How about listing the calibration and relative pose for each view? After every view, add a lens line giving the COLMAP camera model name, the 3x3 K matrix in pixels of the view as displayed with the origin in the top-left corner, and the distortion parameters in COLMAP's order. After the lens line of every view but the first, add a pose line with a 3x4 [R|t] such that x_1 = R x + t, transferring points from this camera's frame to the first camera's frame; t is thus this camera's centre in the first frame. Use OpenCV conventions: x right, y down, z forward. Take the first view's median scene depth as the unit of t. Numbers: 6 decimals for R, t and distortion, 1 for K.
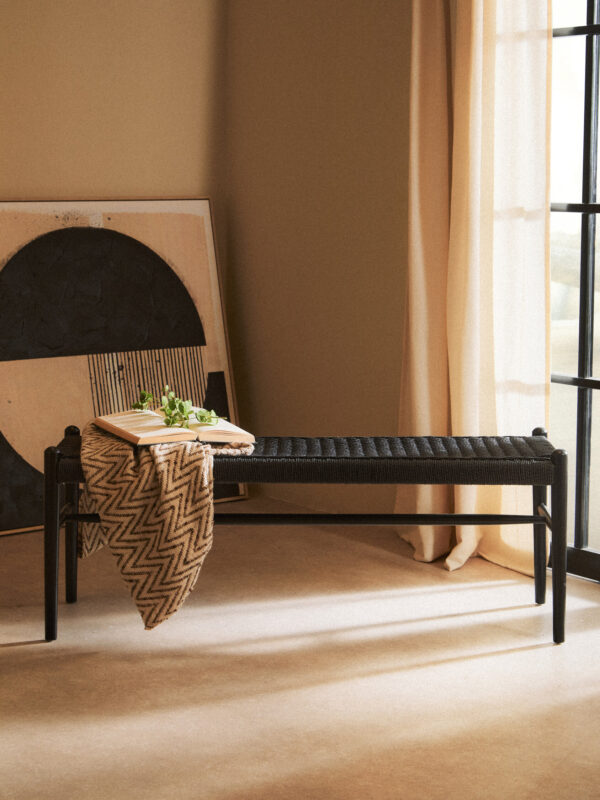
lens RADIAL K [[1499.1, 0, 300.7], [0, 1499.1, 354.0], [0, 0, 1]] dist [-0.027288, -0.215922]
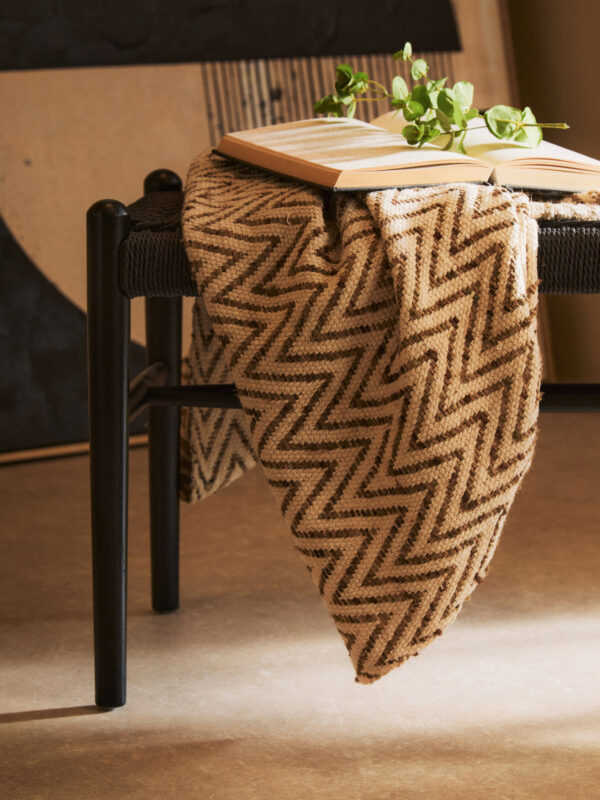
lens RADIAL K [[2439.9, 0, 300.0], [0, 2439.9, 400.0], [0, 0, 1]] dist [-0.091357, 0.728878]
pose [[0.994646, 0.000133, -0.103336, -0.055117], [0.007430, 0.997319, 0.072801, 0.068918], [0.103069, -0.073180, 0.991979, 0.397657]]
